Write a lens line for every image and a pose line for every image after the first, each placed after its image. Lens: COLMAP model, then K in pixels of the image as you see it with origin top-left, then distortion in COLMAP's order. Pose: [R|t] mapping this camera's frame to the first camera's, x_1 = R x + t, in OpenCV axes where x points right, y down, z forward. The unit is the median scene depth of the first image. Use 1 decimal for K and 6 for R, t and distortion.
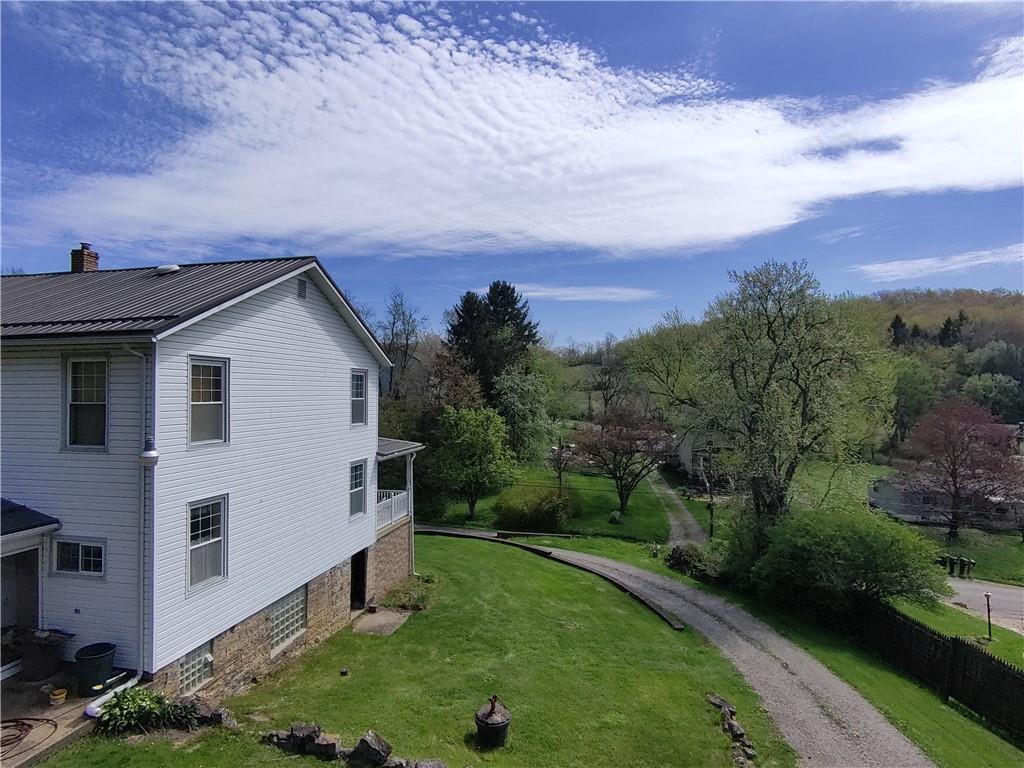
lens RADIAL K [[582.6, 0, 512.0], [0, 582.6, 384.0], [0, 0, 1]] dist [-0.032438, 0.032800]
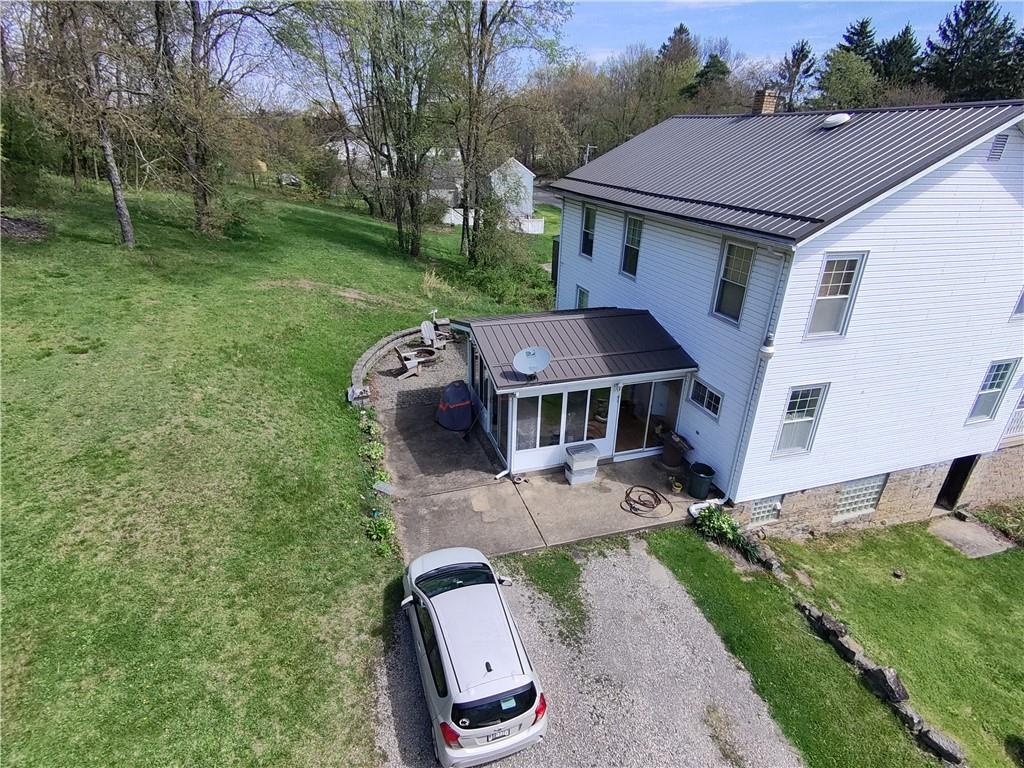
lens RADIAL K [[582.6, 0, 512.0], [0, 582.6, 384.0], [0, 0, 1]] dist [-0.032438, 0.032800]
pose [[0.532400, 0.360189, -0.766038, 0.003209], [-0.036512, 0.913884, 0.404330, -0.214358], [0.845705, -0.187296, 0.499703, -0.006025]]
